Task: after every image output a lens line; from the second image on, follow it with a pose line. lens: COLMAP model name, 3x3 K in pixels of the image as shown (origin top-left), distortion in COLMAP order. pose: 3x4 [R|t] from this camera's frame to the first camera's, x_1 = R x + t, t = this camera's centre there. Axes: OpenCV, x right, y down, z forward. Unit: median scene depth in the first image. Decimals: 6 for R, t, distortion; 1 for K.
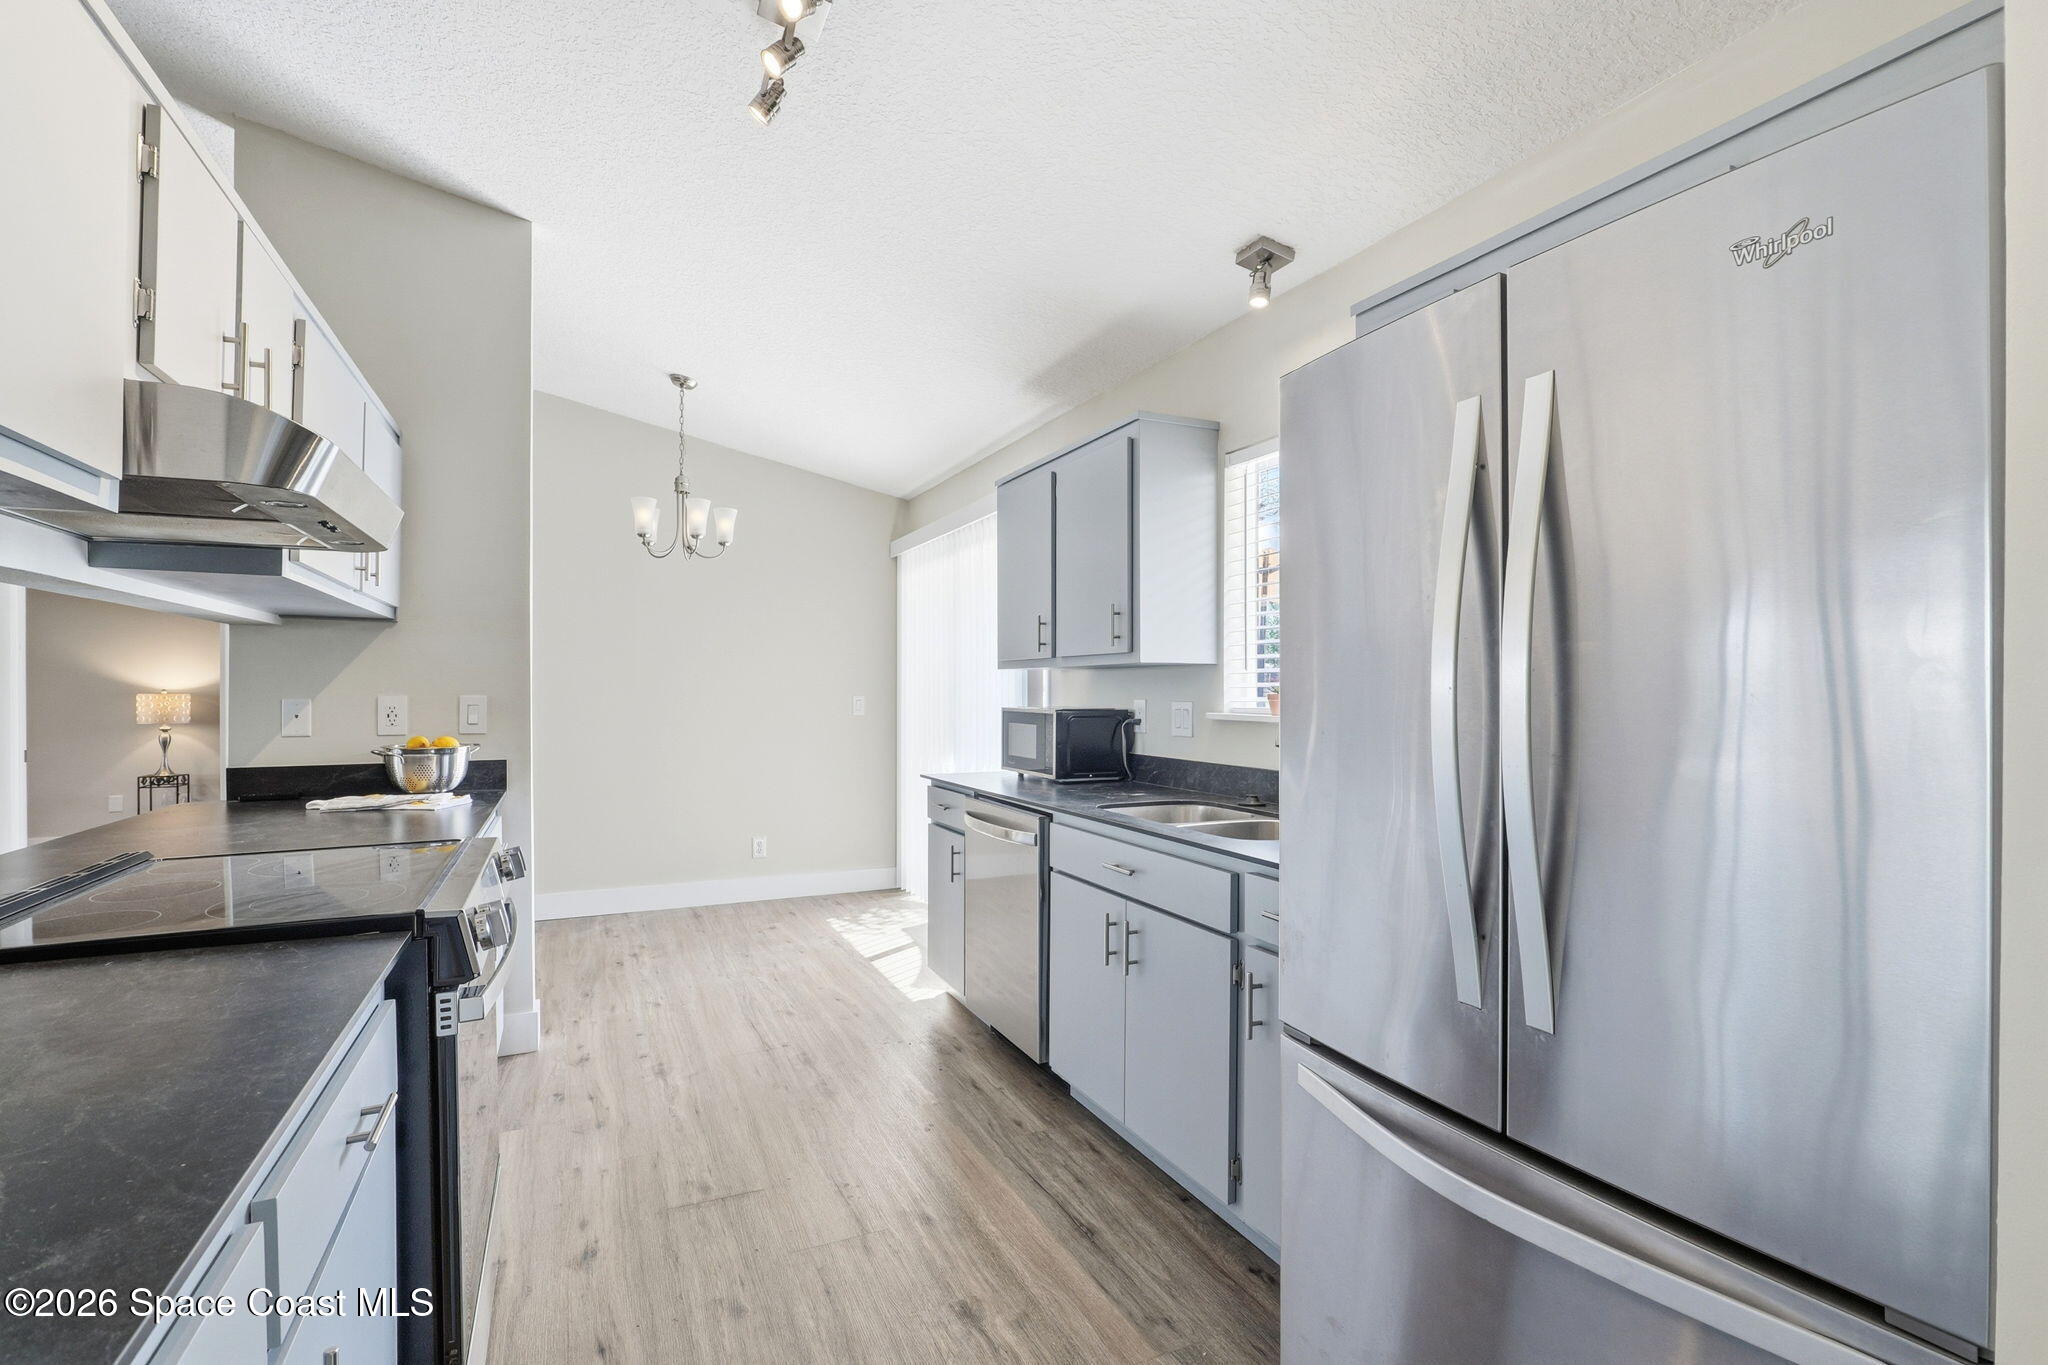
lens RADIAL K [[952.8, 0, 1025.8], [0, 952.8, 683.3], [0, 0, 1]] dist [-0.022228, 0.005140]
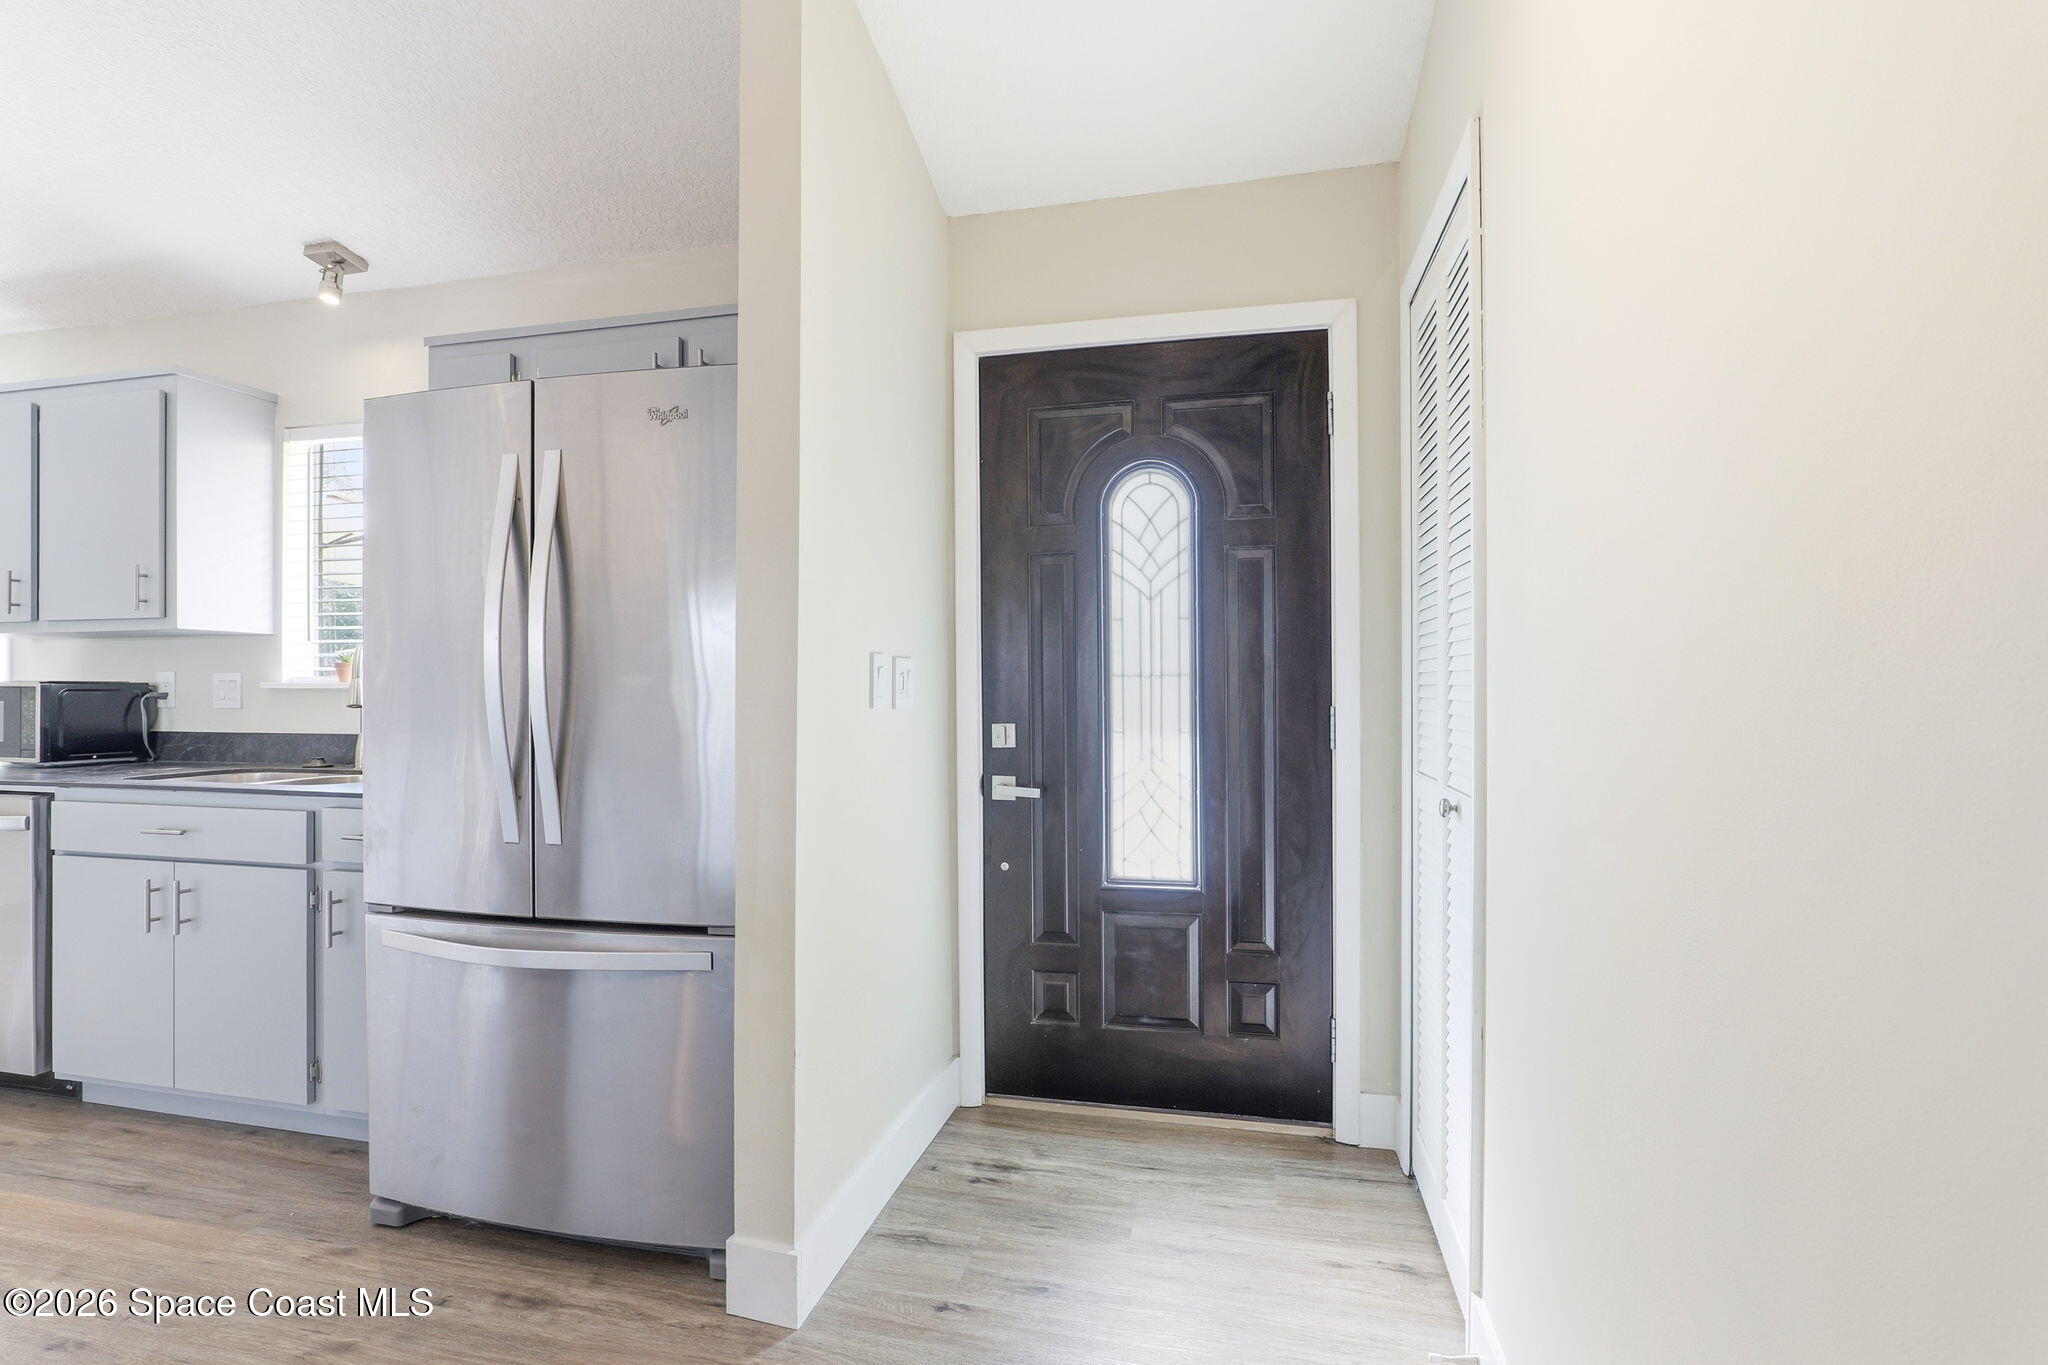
lens RADIAL K [[952.8, 0, 1029.4], [0, 952.8, 683.8], [0, 0, 1]] dist [-0.022228, 0.005140]
pose [[0.617628, -0.003646, 0.786462, -0.116975], [-0.001010, 0.999985, 0.005429, 0.034796], [-0.786470, -0.004148, 0.617615, -0.323261]]
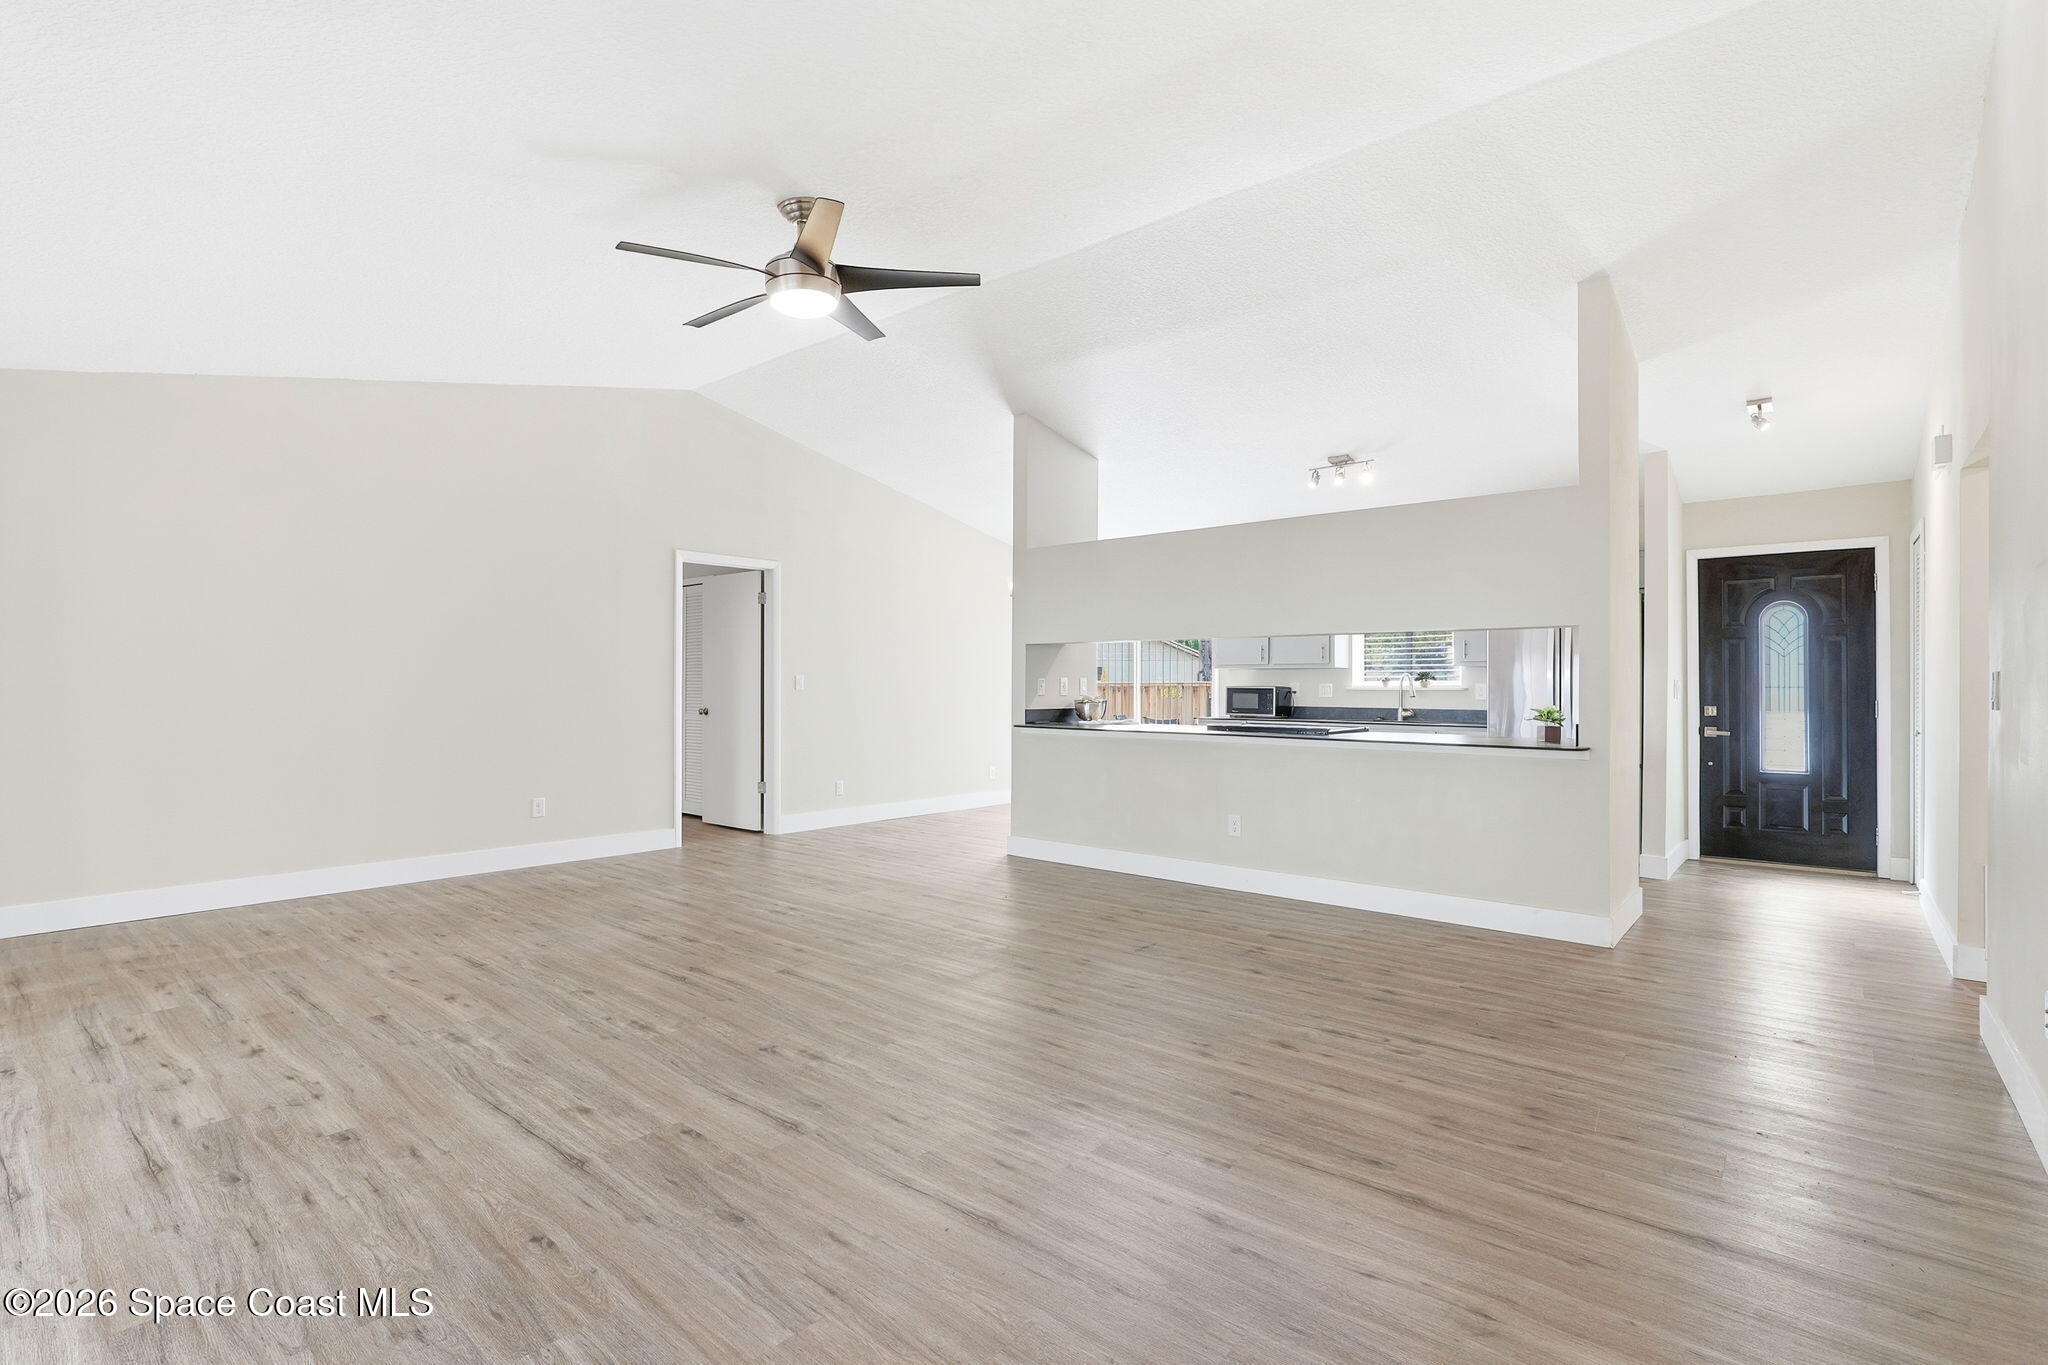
lens RADIAL K [[952.8, 0, 1022.6], [0, 952.8, 681.6], [0, 0, 1]] dist [-0.022228, 0.005140]
pose [[0.916176, 0.007954, 0.400697, -2.133182], [-0.007616, 0.999968, -0.002437, 0.037416], [-0.400704, -0.000819, 0.916207, -1.295774]]
